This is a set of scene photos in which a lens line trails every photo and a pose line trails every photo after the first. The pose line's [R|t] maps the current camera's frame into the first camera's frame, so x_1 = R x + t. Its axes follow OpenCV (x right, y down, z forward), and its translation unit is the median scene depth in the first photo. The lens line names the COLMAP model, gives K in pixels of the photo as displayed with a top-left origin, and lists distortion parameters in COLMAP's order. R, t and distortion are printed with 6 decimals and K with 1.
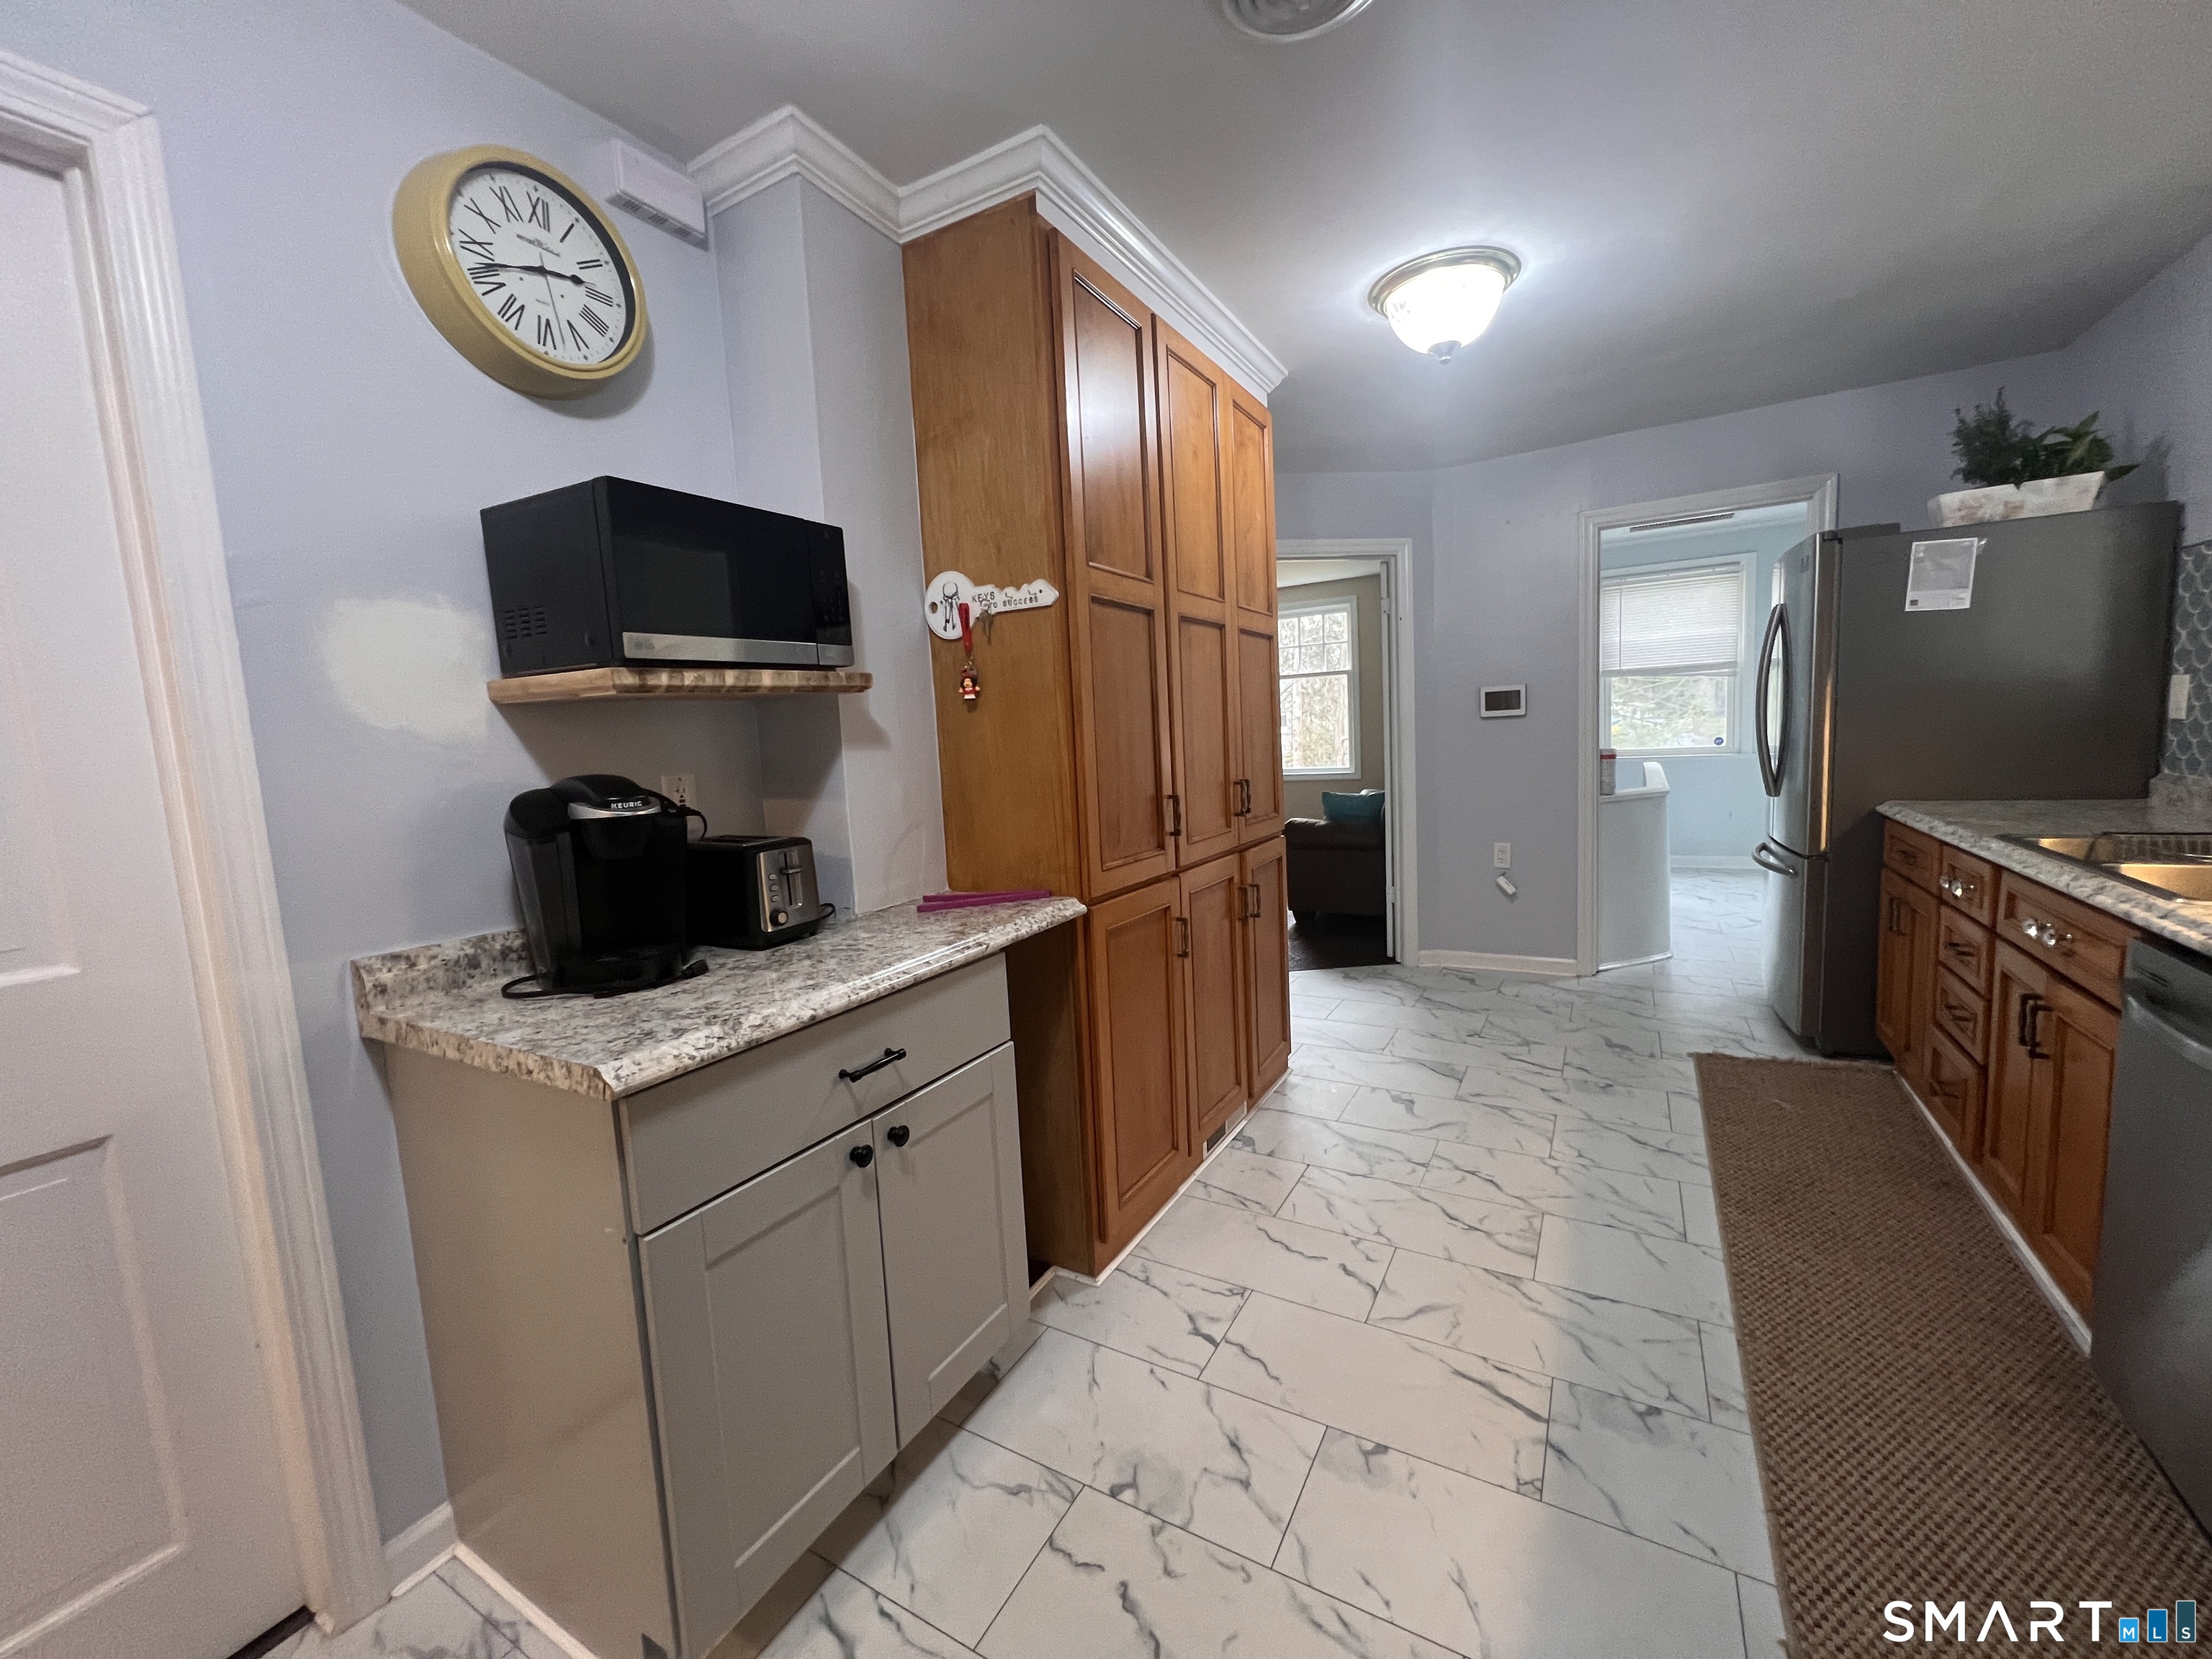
lens RADIAL K [[883.8, 0, 1113.1], [0, 883.8, 830.0], [0, 0, 1]] dist [-0.000958, 0.000403]
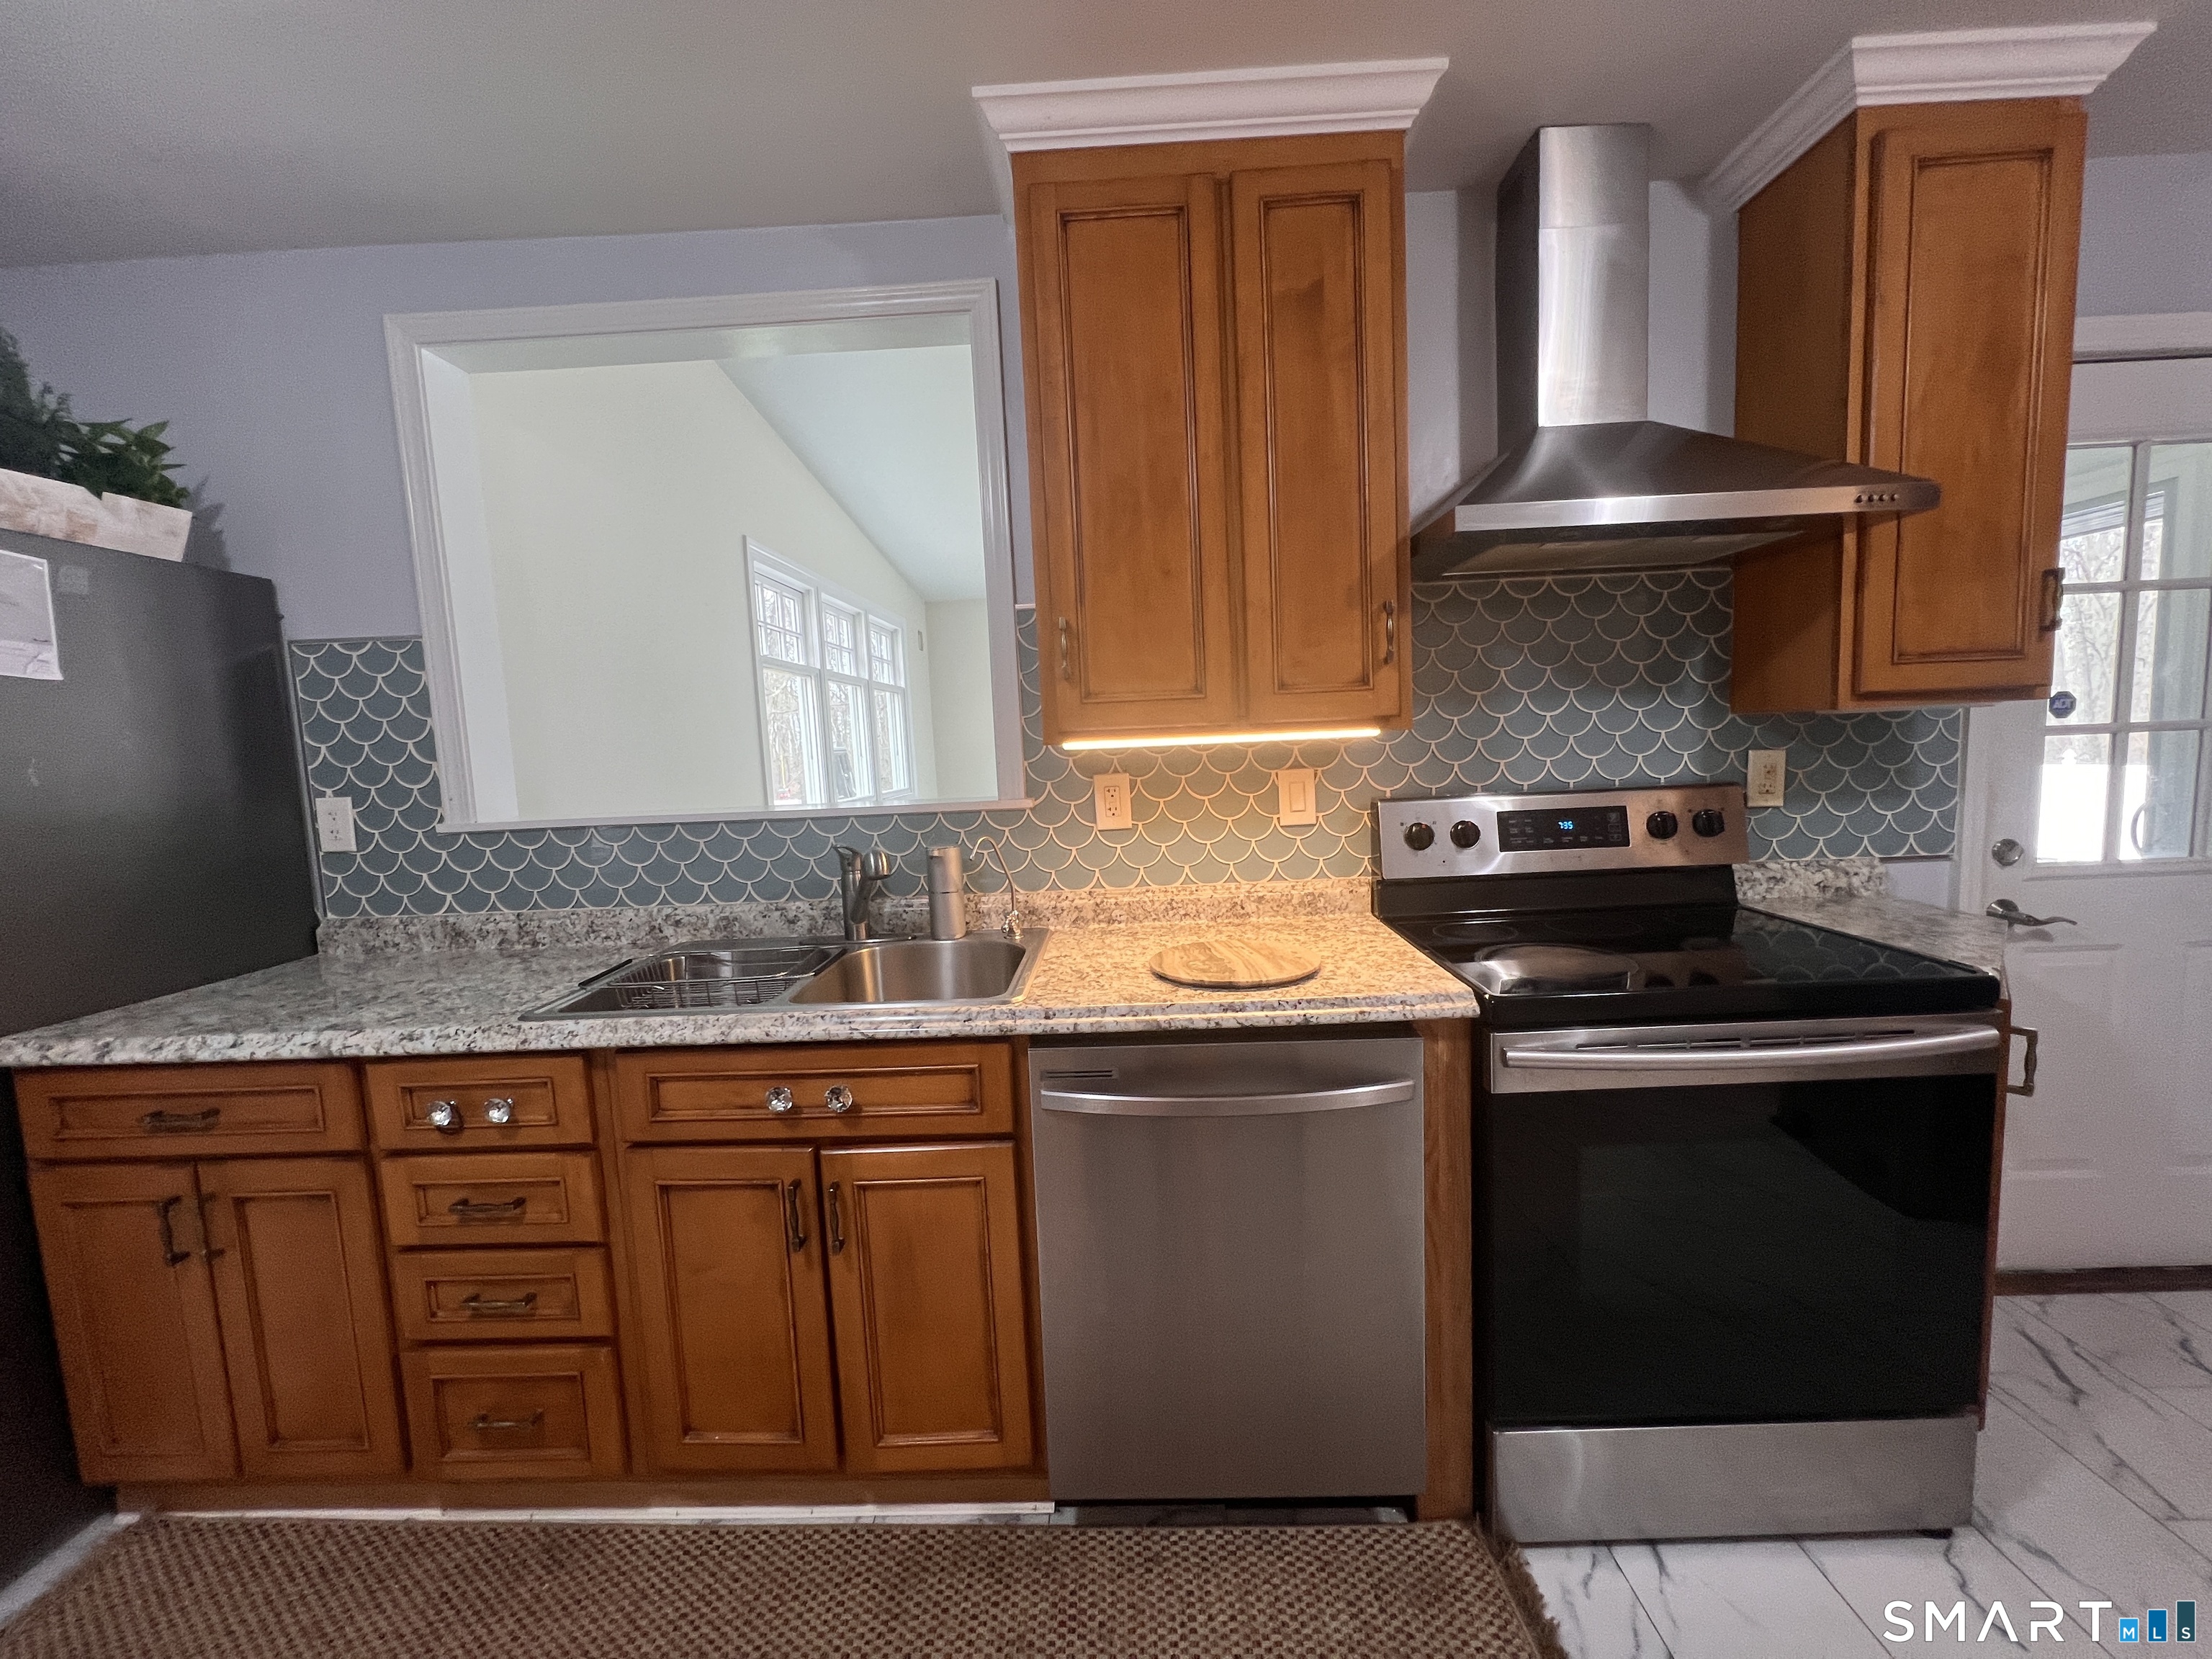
lens RADIAL K [[883.8, 0, 1108.4], [0, 883.8, 827.8], [0, 0, 1]] dist [-0.000958, 0.000403]
pose [[-0.467431, -0.013746, 0.883923, 0.144437], [0.167982, 0.980281, 0.104075, -0.103247], [-0.867923, 0.197131, -0.455905, 0.690539]]
